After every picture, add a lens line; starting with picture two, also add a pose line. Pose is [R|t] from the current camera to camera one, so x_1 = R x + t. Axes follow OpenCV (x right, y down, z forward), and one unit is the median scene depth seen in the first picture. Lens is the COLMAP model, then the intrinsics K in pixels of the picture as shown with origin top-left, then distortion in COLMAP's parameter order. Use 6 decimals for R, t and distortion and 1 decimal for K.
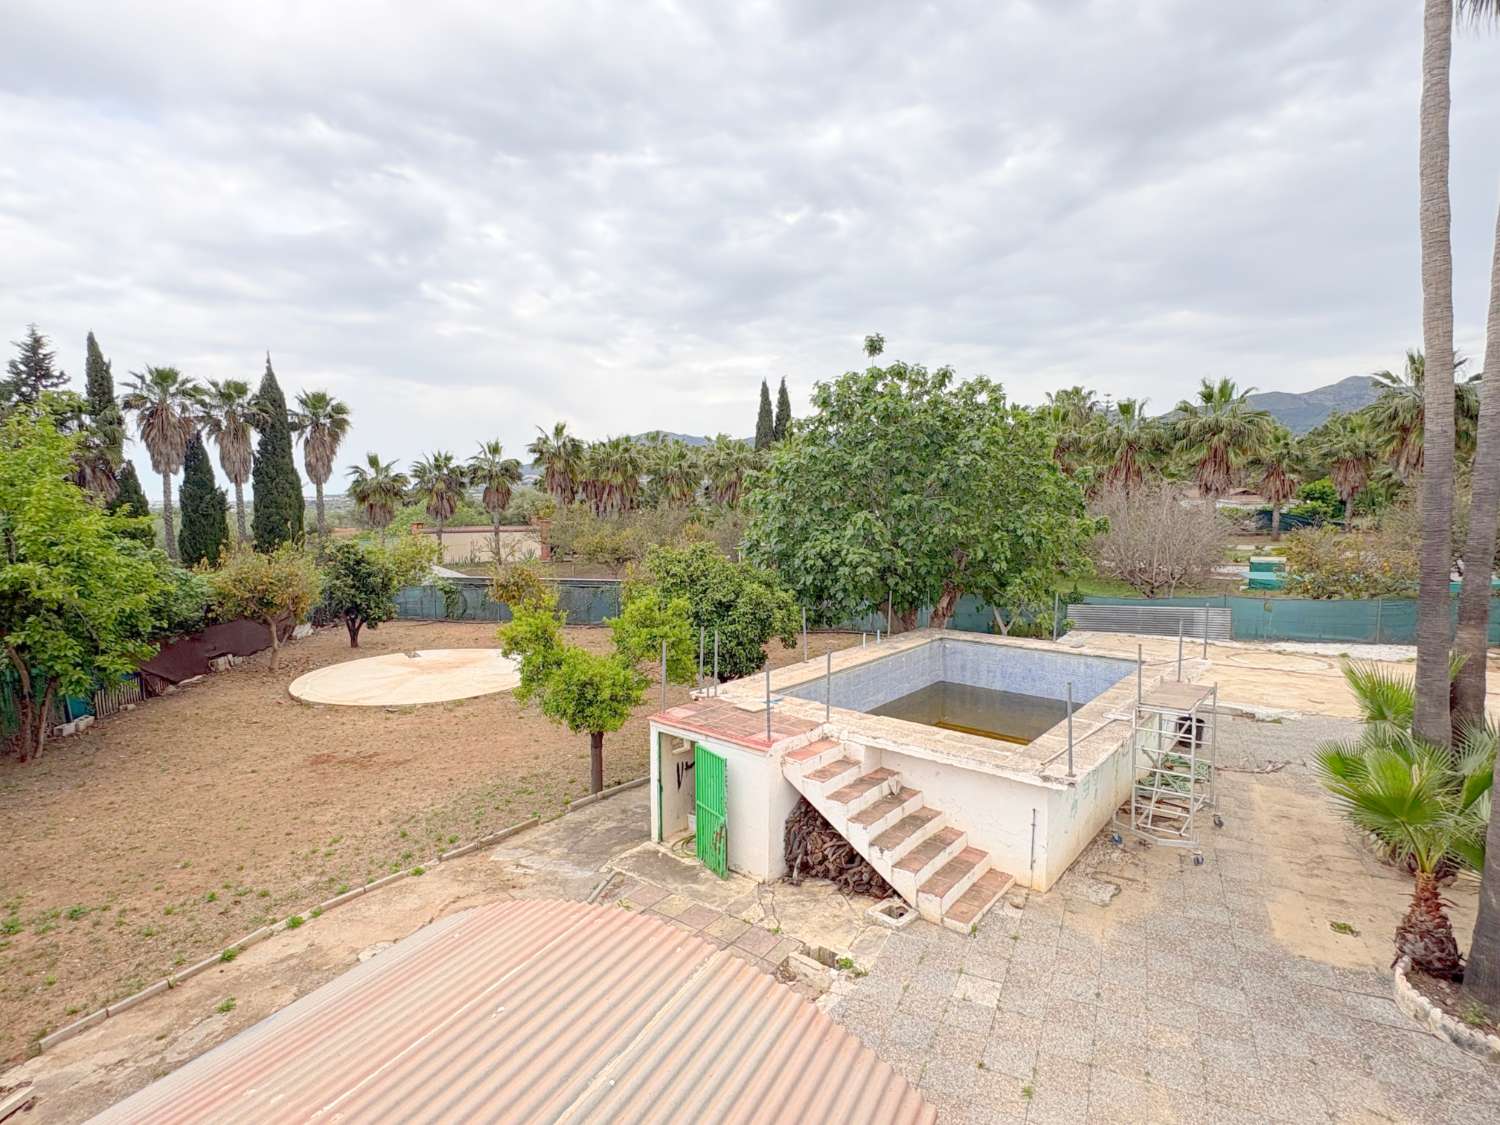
lens RADIAL K [[783.1, 0, 751.2], [0, 783.1, 564.7], [0, 0, 1]] dist [0.001492, 0.000069]
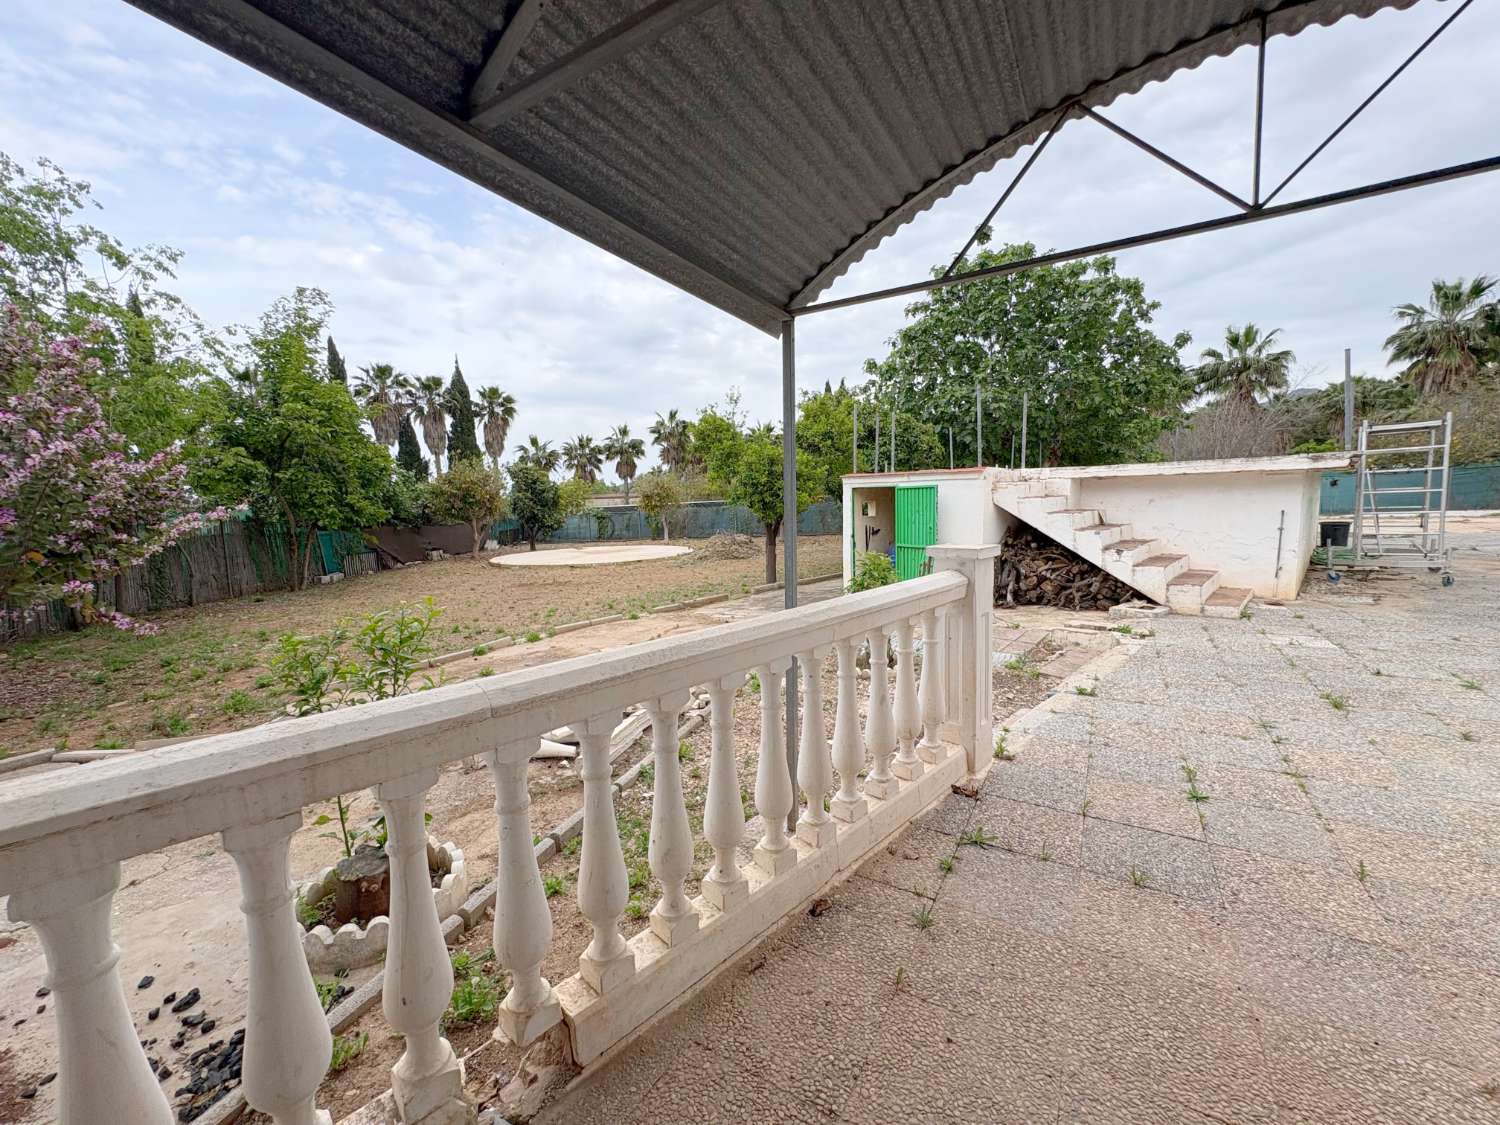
lens RADIAL K [[597.0, 0, 749.7], [0, 597.0, 563.4], [0, 0, 1]] dist [-0.000224, 0.000252]
pose [[0.995827, -0.016730, -0.089712, -0.046491], [0.018009, 0.999747, 0.013467, 0.075597], [0.089464, -0.015026, 0.995877, 0.047398]]
